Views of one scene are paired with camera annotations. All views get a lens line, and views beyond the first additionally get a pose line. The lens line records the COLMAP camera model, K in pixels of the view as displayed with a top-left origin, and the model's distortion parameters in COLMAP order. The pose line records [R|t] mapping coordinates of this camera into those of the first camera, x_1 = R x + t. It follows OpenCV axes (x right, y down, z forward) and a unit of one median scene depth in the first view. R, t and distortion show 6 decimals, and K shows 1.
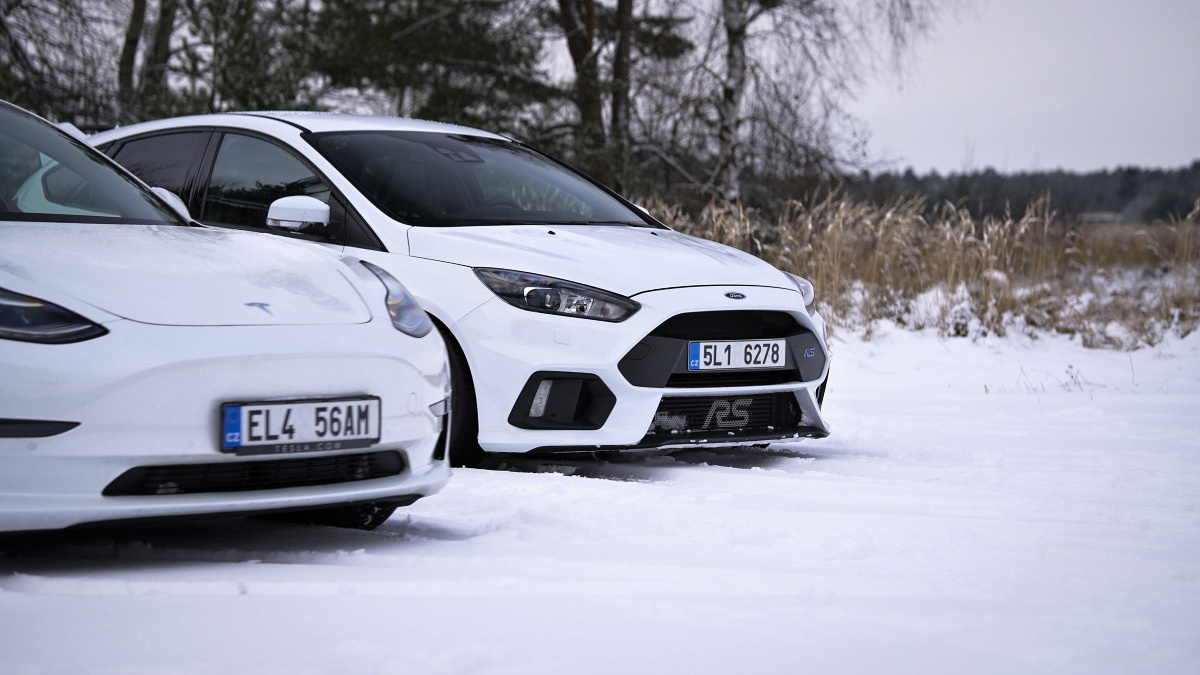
lens RADIAL K [[2773.3, 0, 617.2], [0, 2773.3, 340.8], [0, 0, 1]] dist [0.650267, 0.823184]
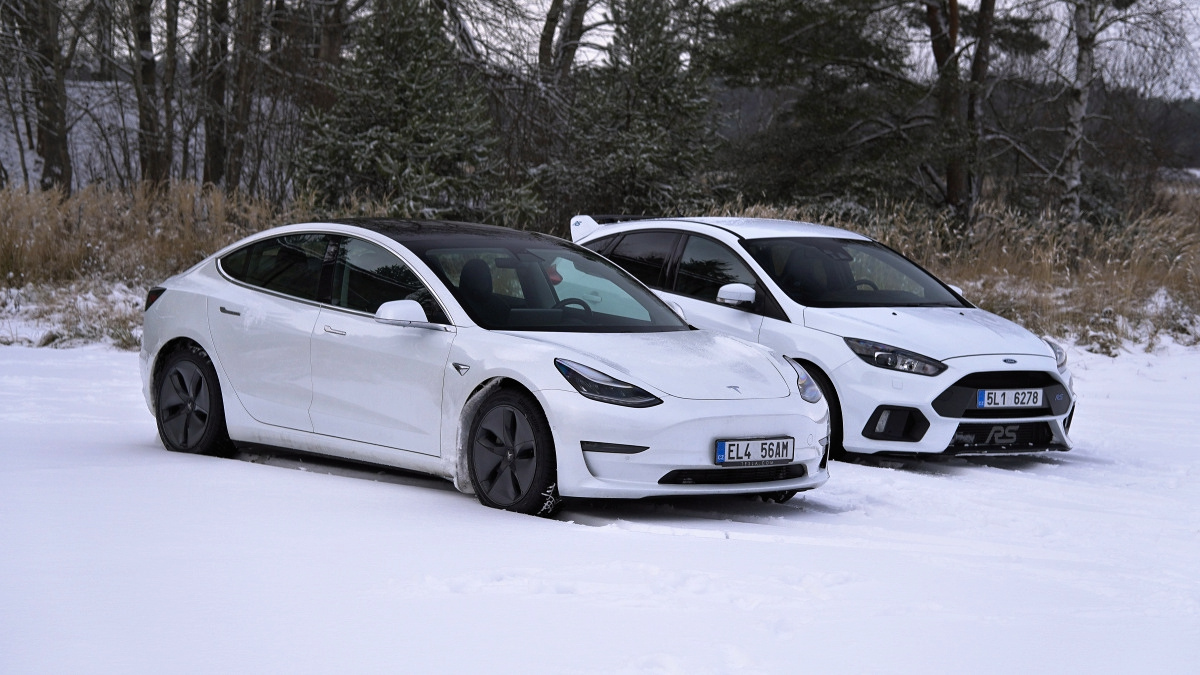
lens RADIAL K [[2773.3, 0, 617.2], [0, 2773.3, 340.8], [0, 0, 1]] dist [0.650267, 0.823184]
pose [[0.990988, 0.041746, -0.127280, 0.023964], [-0.037939, 0.998761, 0.032191, -0.071216], [0.128466, -0.027072, 0.991344, -0.624401]]
